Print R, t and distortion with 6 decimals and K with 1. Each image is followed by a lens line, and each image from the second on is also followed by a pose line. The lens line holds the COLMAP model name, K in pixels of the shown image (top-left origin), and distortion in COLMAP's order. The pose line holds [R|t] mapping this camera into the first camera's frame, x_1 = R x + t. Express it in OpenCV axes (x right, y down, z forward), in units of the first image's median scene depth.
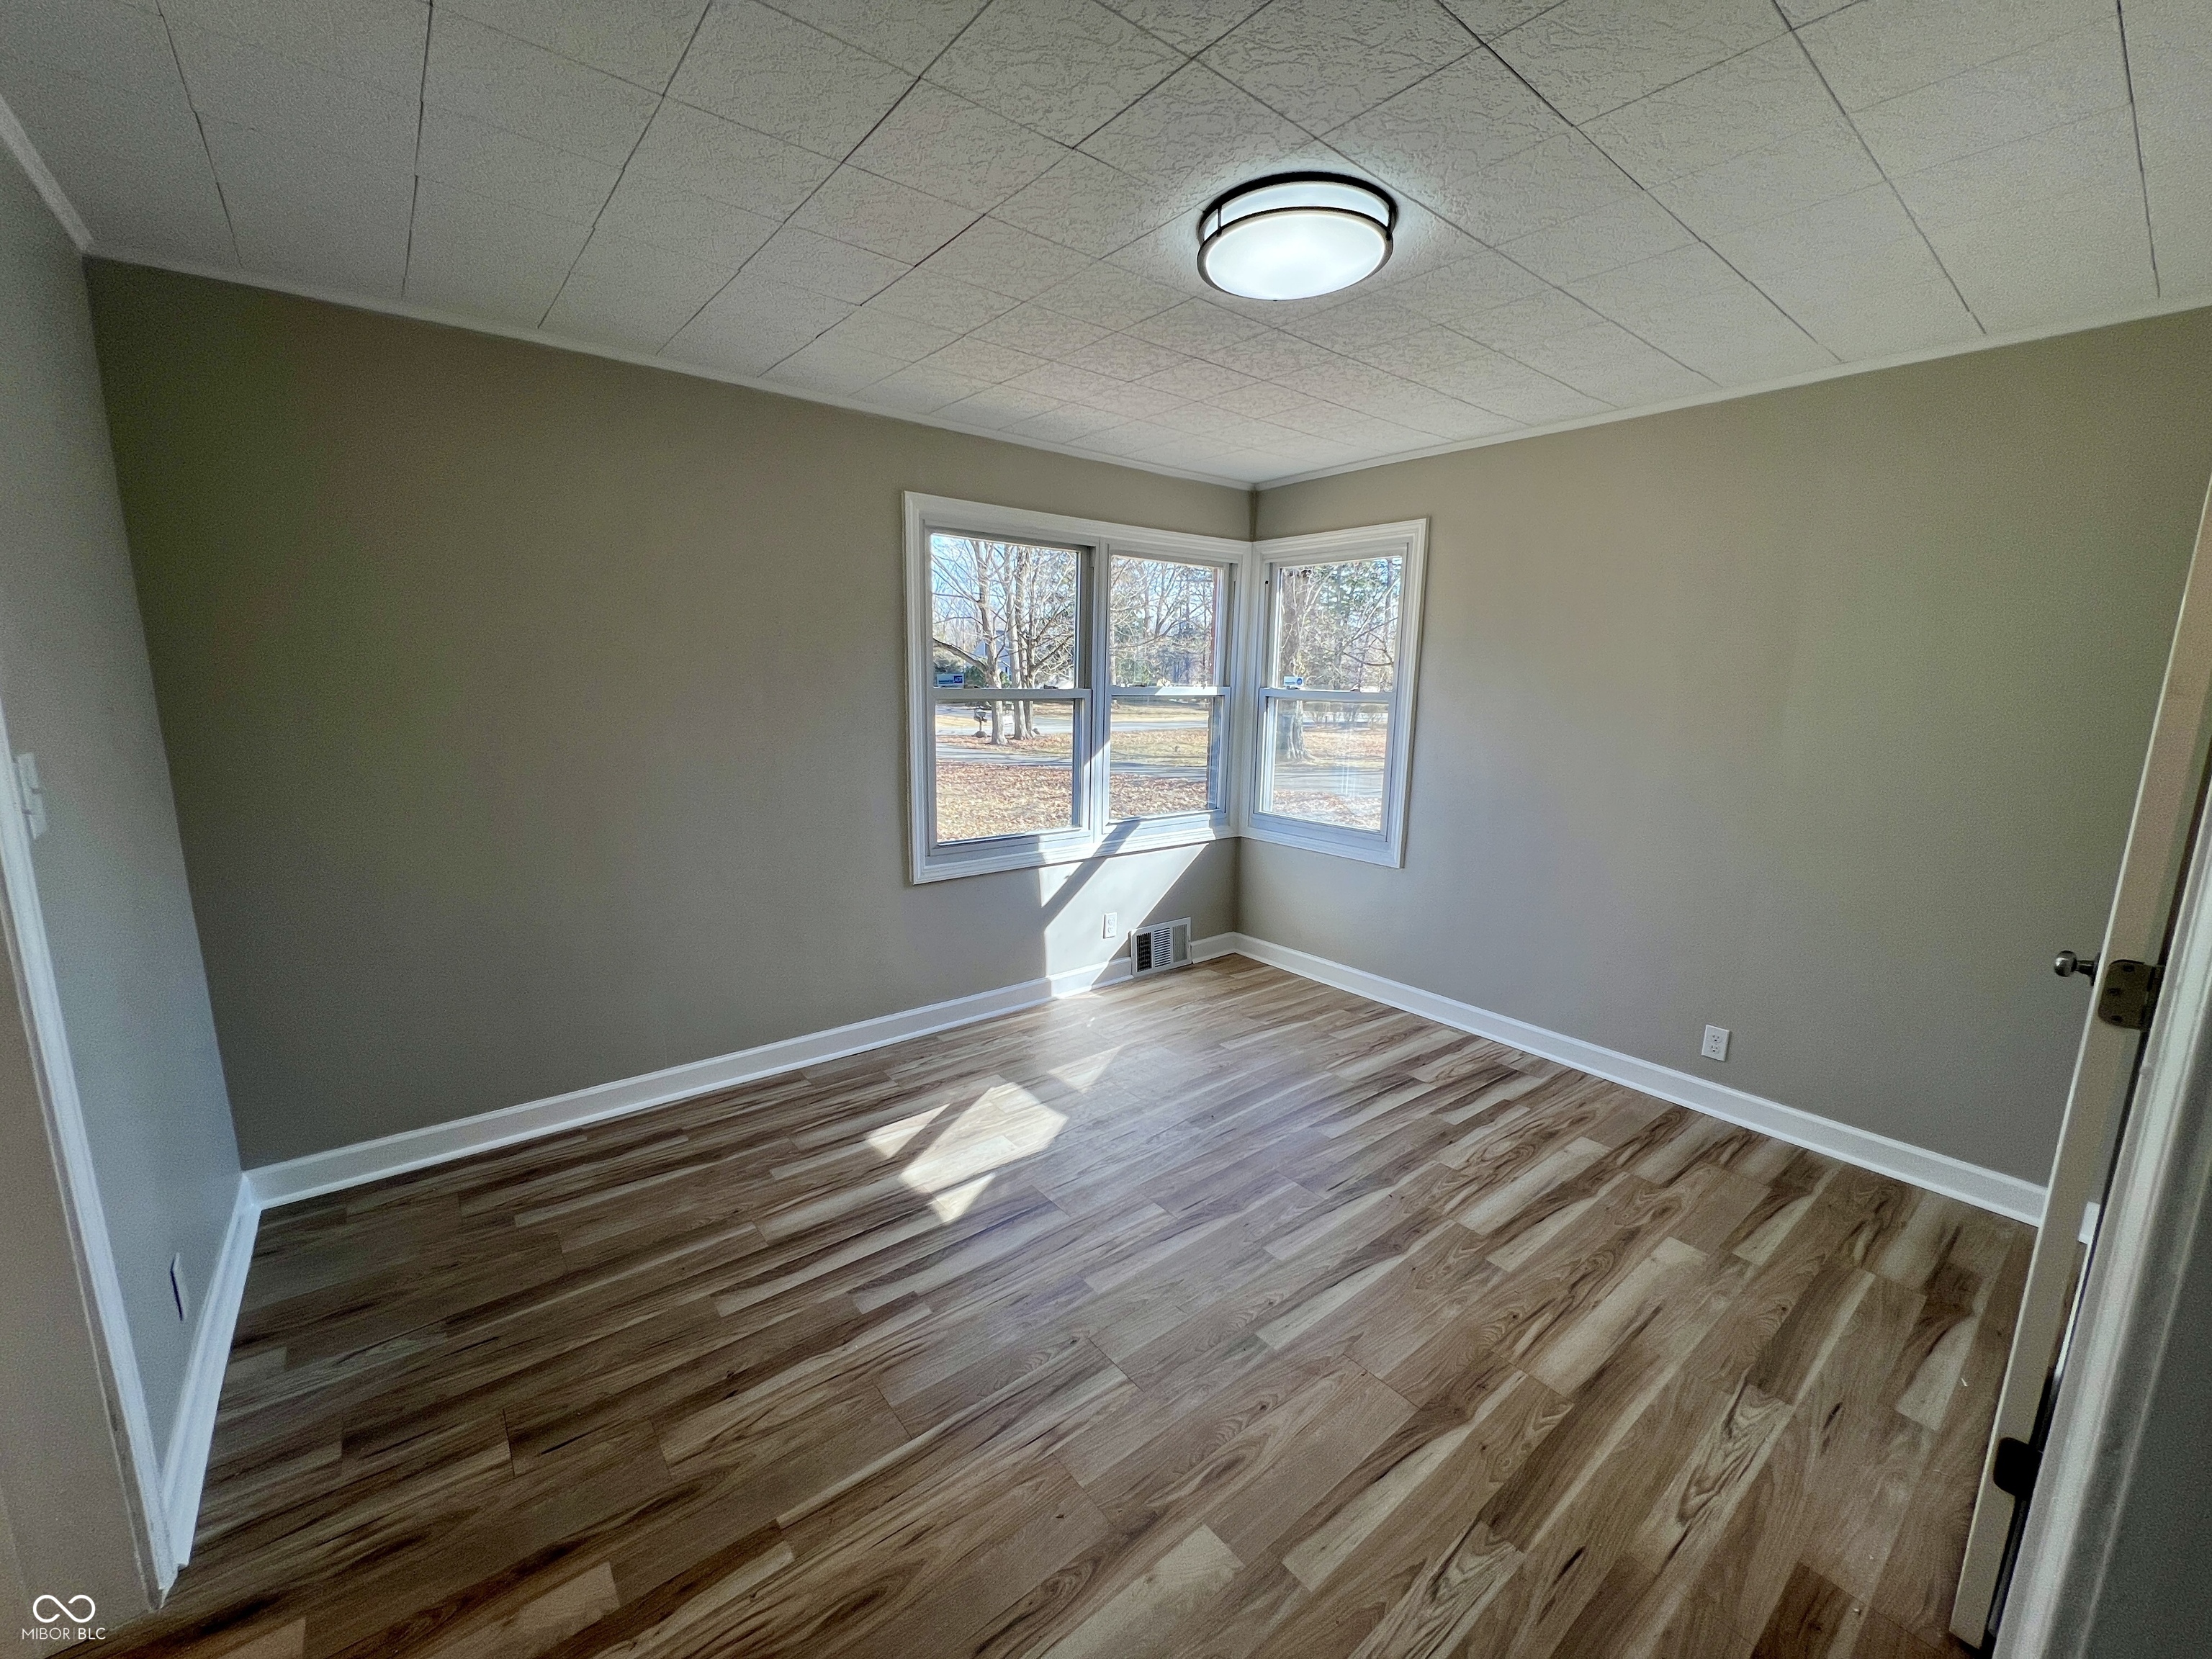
lens RADIAL K [[891.4, 0, 1105.1], [0, 891.4, 833.7], [0, 0, 1]] dist [-0.004312, 0.002071]
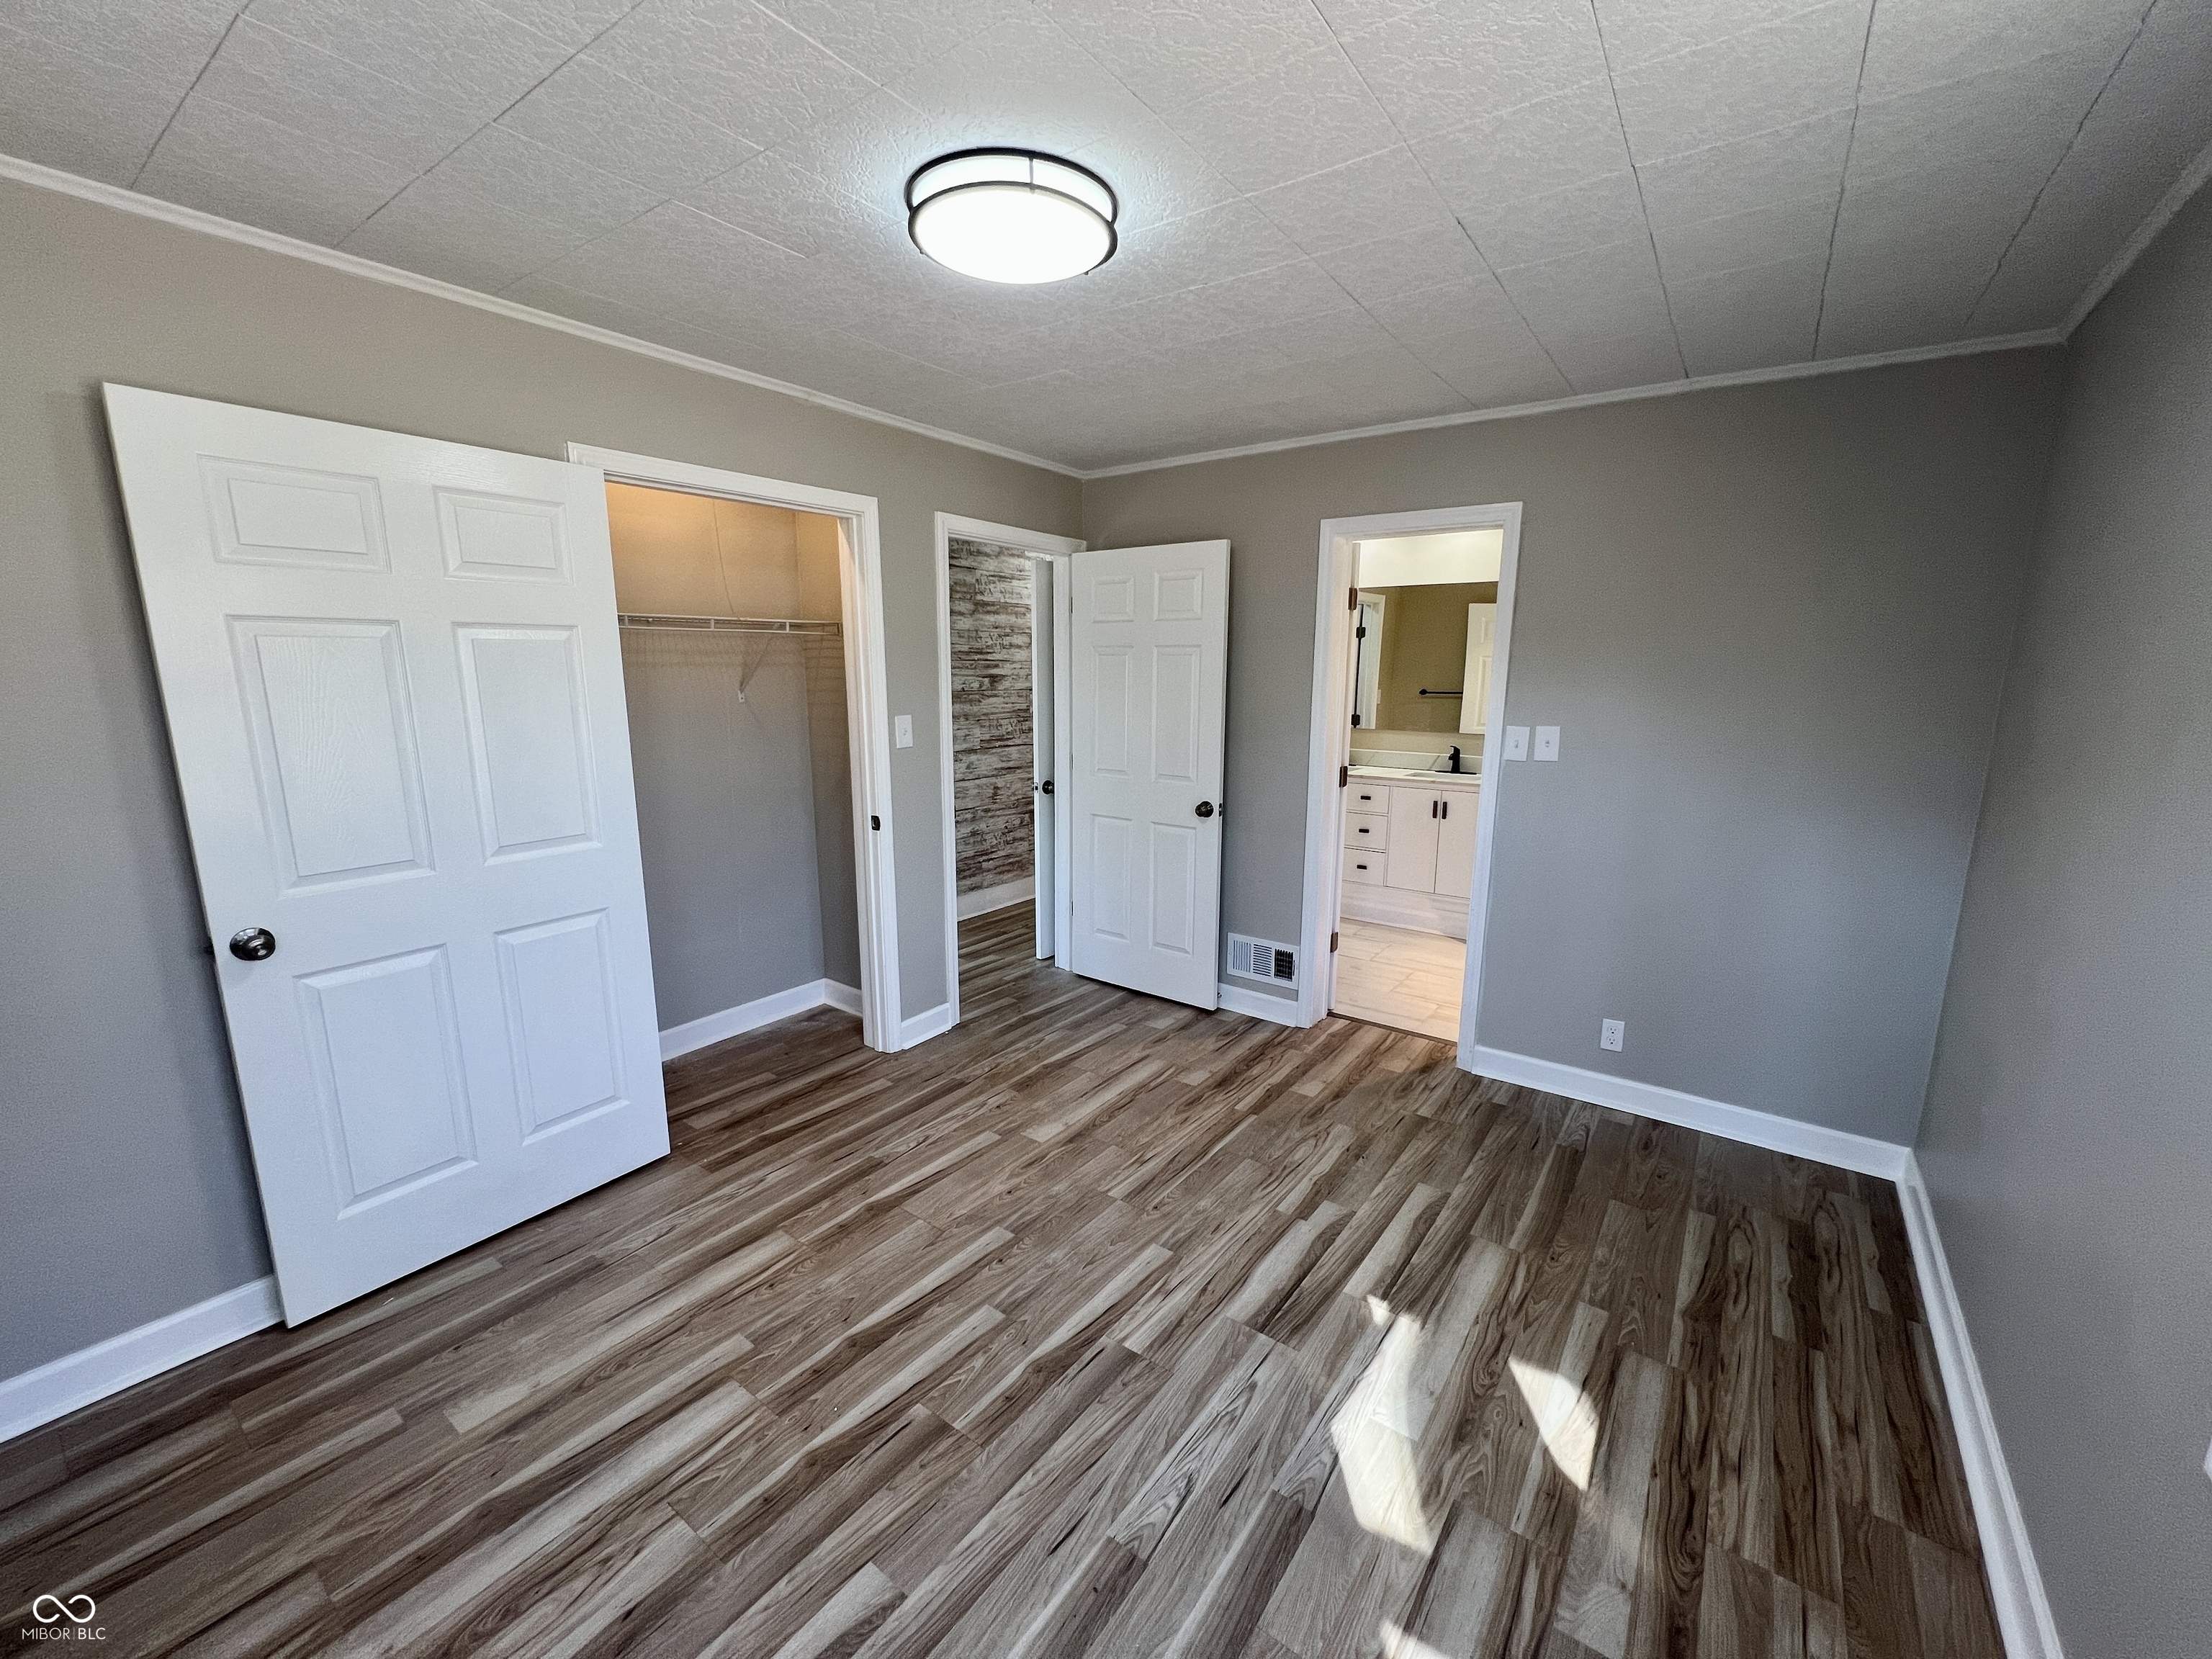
lens RADIAL K [[891.4, 0, 1098.0], [0, 891.4, 823.6], [0, 0, 1]] dist [-0.004312, 0.002071]
pose [[-0.968387, 0.020230, -0.248630, 0.335600], [-0.067880, 0.937724, 0.340684, -0.360309], [0.240038, 0.346791, -0.906707, 1.859659]]
